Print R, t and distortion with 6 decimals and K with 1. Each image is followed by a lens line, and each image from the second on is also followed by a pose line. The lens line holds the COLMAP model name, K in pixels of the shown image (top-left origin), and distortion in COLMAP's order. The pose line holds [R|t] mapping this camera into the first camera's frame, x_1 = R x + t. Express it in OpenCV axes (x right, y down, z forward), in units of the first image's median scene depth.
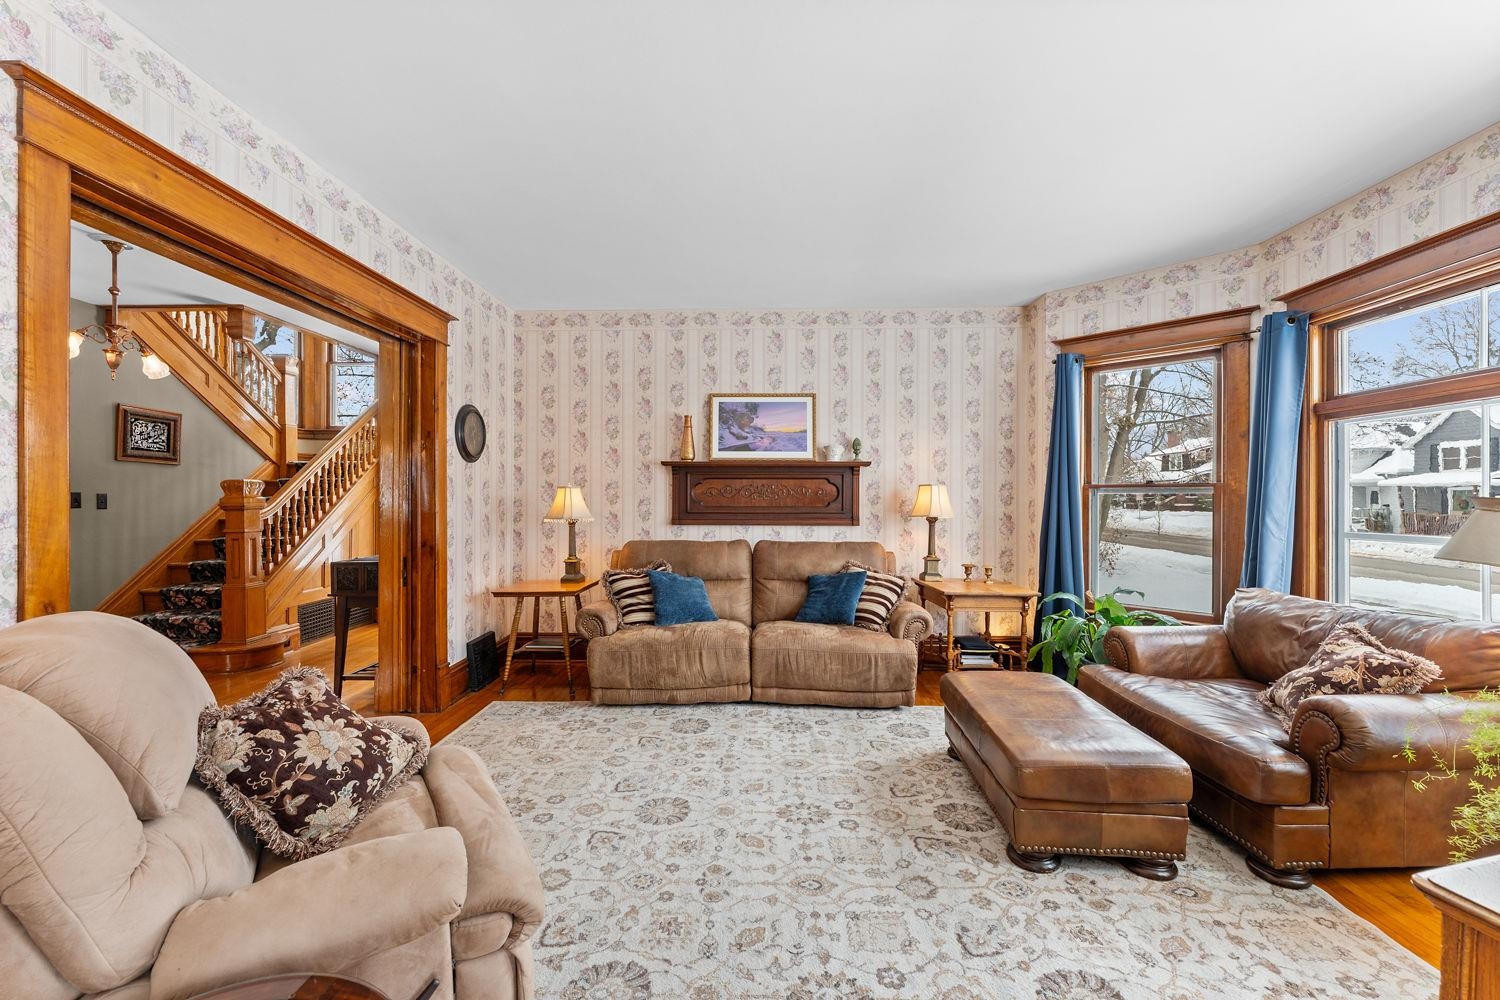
lens RADIAL K [[604.7, 0, 750.0], [0, 604.7, 500.0], [0, 0, 1]] dist [0.001278, 0.000227]
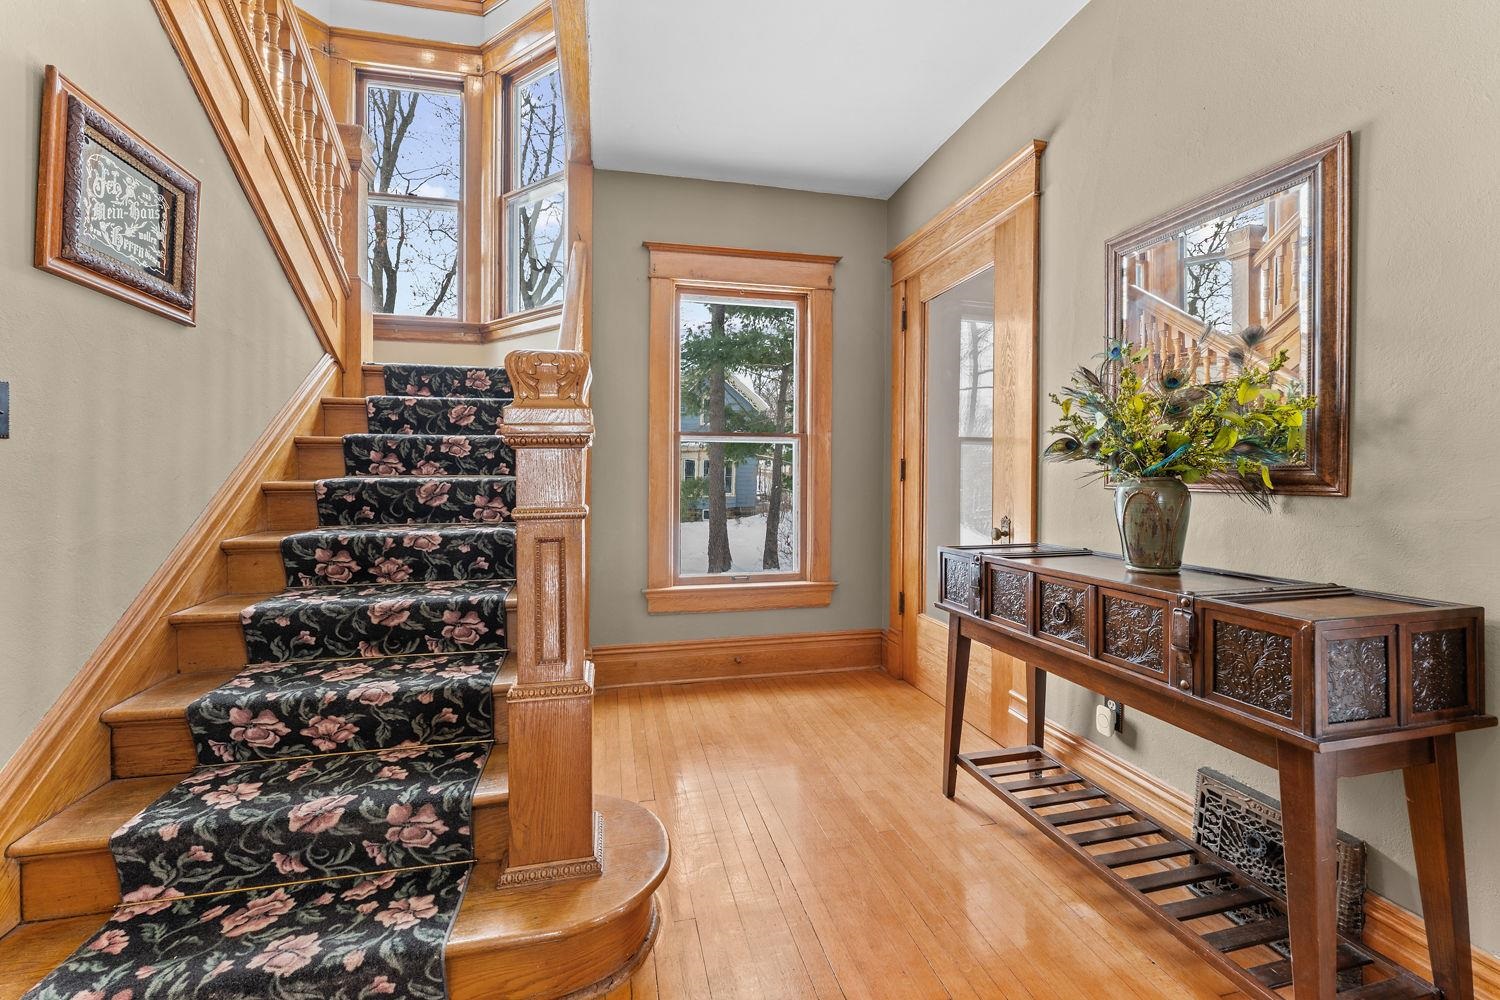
lens RADIAL K [[600.4, 0, 749.7], [0, 600.4, 481.9], [0, 0, 1]] dist [0.000399, 0.000043]
pose [[0.966607, 0.000962, 0.256261, -0.731217], [-0.003634, 0.999944, 0.009954, 0.026701], [-0.256237, -0.010553, 0.966556, 0.592166]]
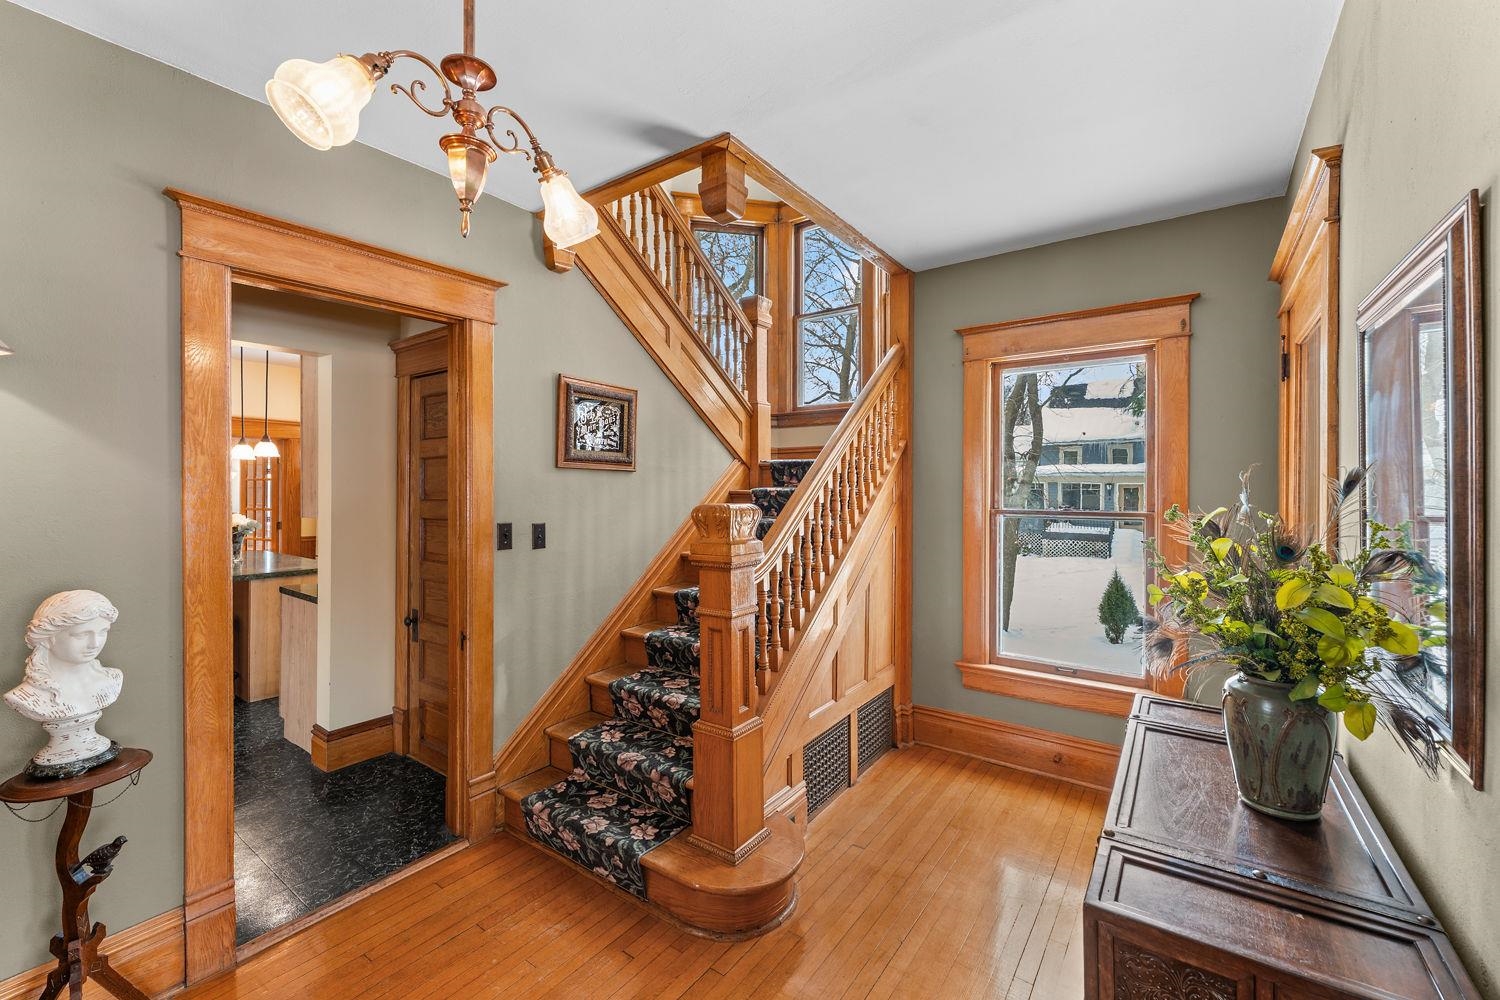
lens RADIAL K [[625.5, 0, 750.0], [0, 625.5, 500.0], [0, 0, 1]] dist [0.000762, 0.000037]
pose [[0.831025, 0.012489, -0.556094, -0.490650], [-0.003099, 0.999836, 0.017823, -0.040940], [0.556226, -0.013088, 0.830928, 0.536676]]
